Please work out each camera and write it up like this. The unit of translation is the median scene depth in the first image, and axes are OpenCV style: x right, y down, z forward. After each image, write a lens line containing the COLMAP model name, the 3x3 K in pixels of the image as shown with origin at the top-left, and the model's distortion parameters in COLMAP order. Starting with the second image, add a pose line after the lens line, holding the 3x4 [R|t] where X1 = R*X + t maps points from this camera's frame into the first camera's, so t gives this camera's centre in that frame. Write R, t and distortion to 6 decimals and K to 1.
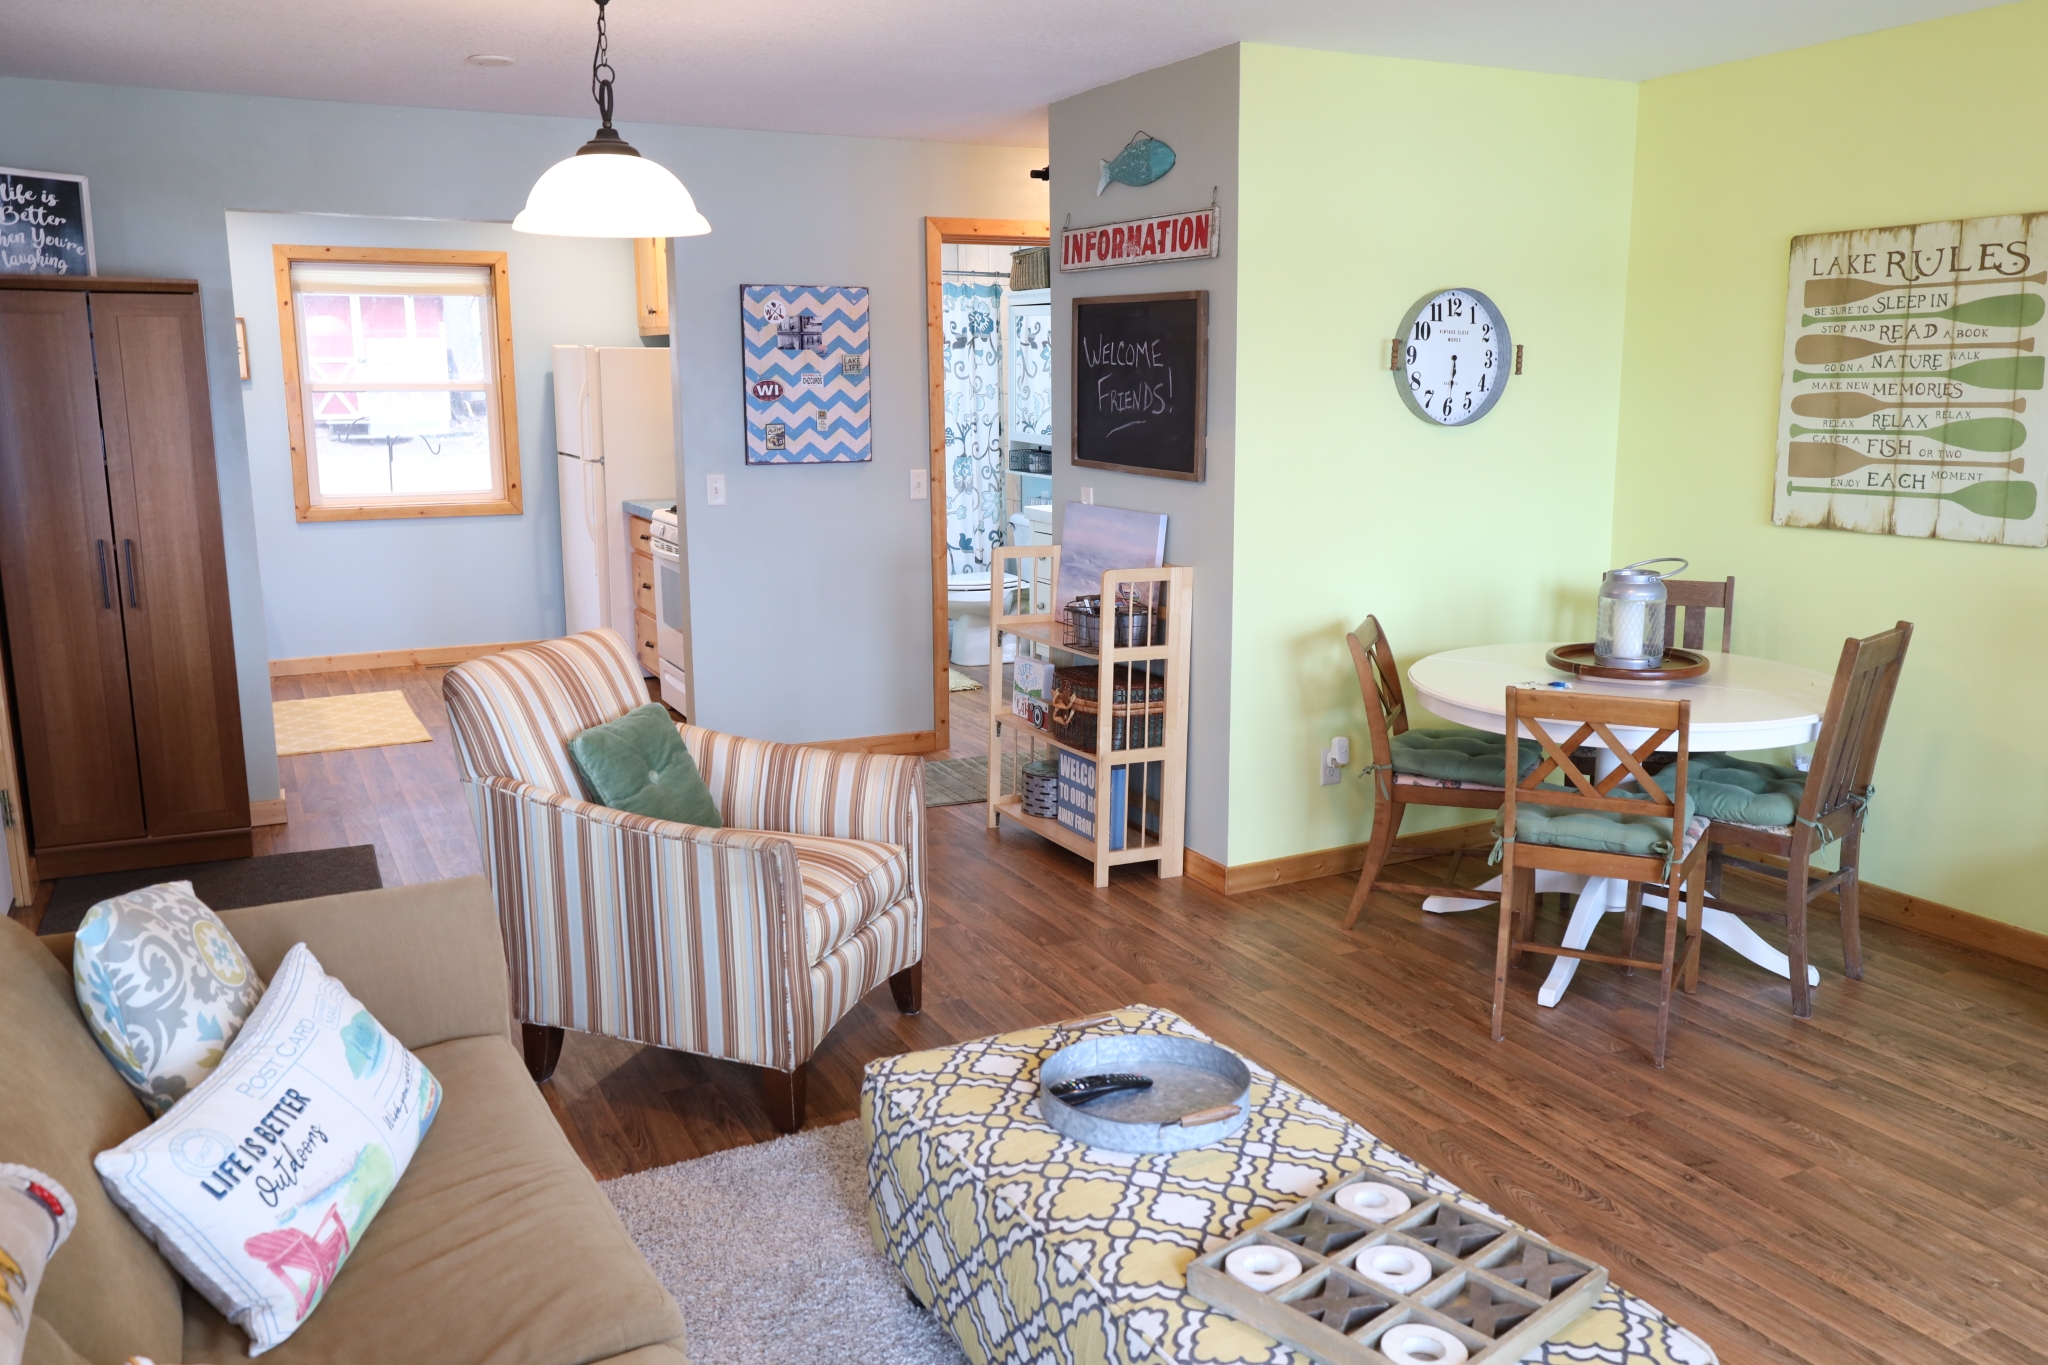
lens RADIAL K [[1601.3, 0, 1035.4], [0, 1601.3, 685.2], [0, 0, 1]] dist [-0.002047, 0.001946]
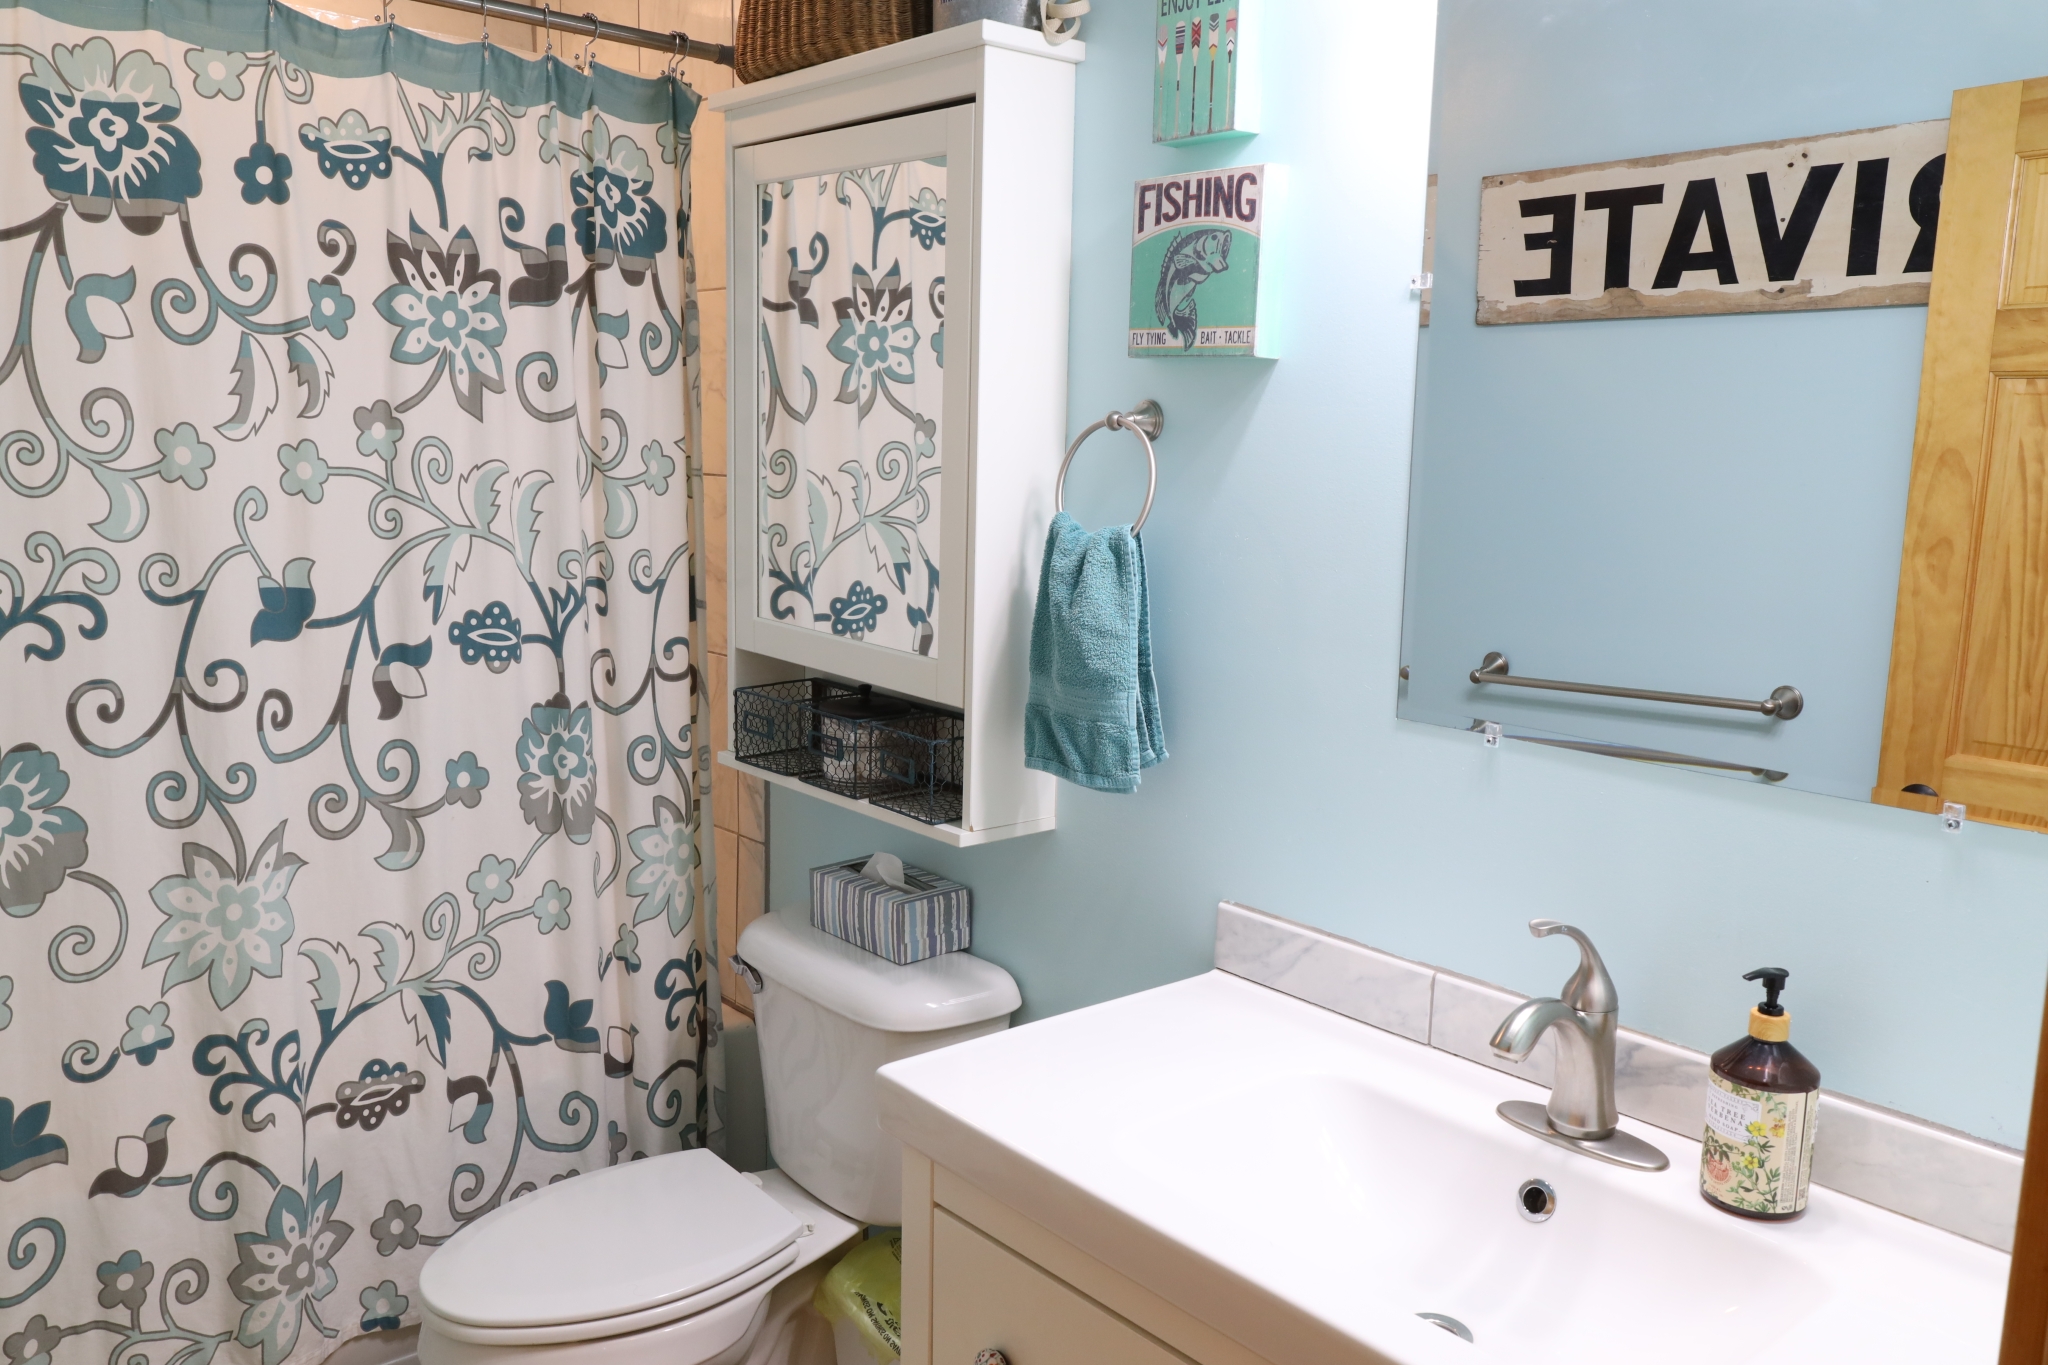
lens RADIAL K [[1599.2, 0, 1022.9], [0, 1599.2, 686.7], [0, 0, 1]] dist [-0.000549, -0.001726]
pose [[0.974473, -0.011581, 0.224207, -0.028841], [0.018884, 0.999358, -0.030454, -0.136018], [-0.223710, 0.033911, 0.974066, 0.718379]]
